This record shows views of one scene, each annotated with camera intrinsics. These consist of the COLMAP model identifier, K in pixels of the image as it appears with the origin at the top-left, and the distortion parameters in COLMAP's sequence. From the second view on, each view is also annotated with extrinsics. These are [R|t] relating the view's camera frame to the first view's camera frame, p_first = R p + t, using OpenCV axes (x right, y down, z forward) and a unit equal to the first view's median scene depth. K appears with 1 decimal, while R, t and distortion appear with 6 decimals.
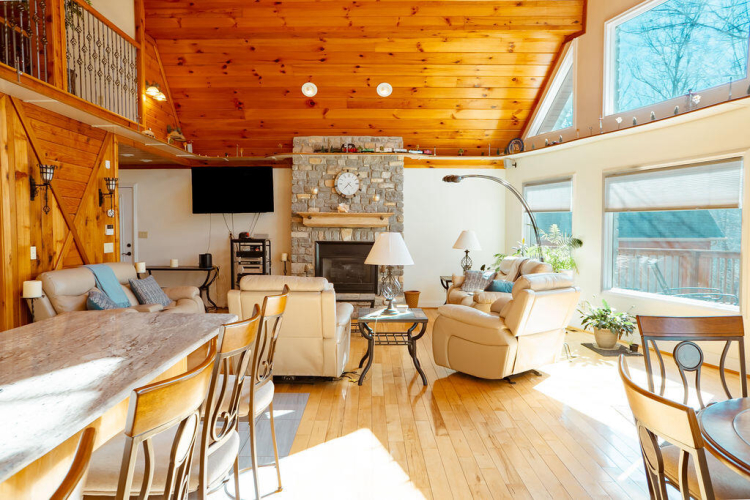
lens RADIAL K [[515.3, 0, 375.0], [0, 515.3, 250.0], [0, 0, 1]] dist [0.000132, 0.002405]
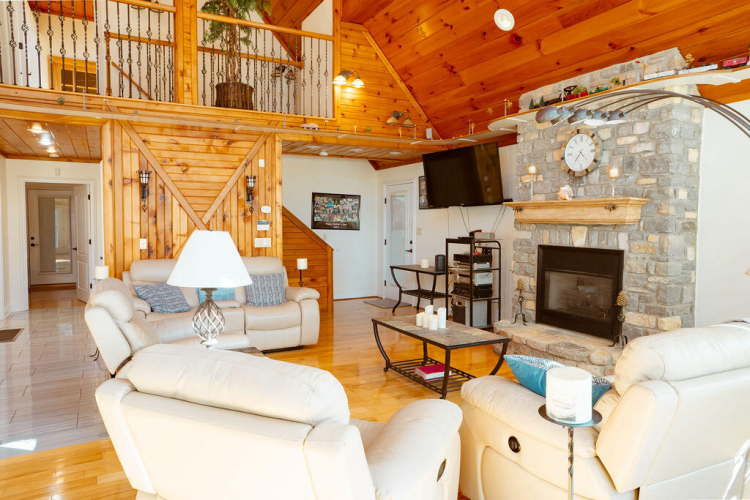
lens RADIAL K [[515.3, 0, 375.0], [0, 515.3, 250.0], [0, 0, 1]] dist [0.000132, 0.002405]
pose [[0.474736, 0.045997, -0.878925, 0.372179], [-0.041969, 0.998680, 0.029596, -0.021625], [0.879127, 0.022837, 0.476040, 0.499670]]
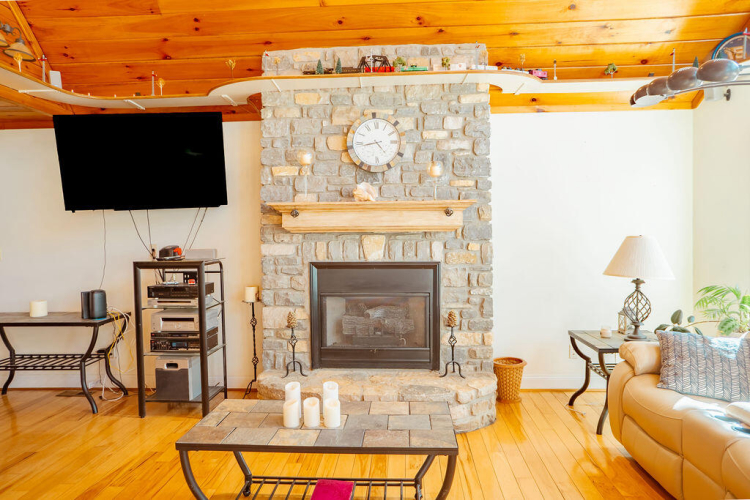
lens RADIAL K [[521.5, 0, 375.0], [0, 521.5, 250.0], [0, 0, 1]] dist [-0.026775, 0.000778]
pose [[0.998261, -0.015876, -0.056778, -0.026250], [0.015021, 0.999768, -0.015455, -0.020479], [0.057010, 0.014575, 0.998267, 0.514043]]
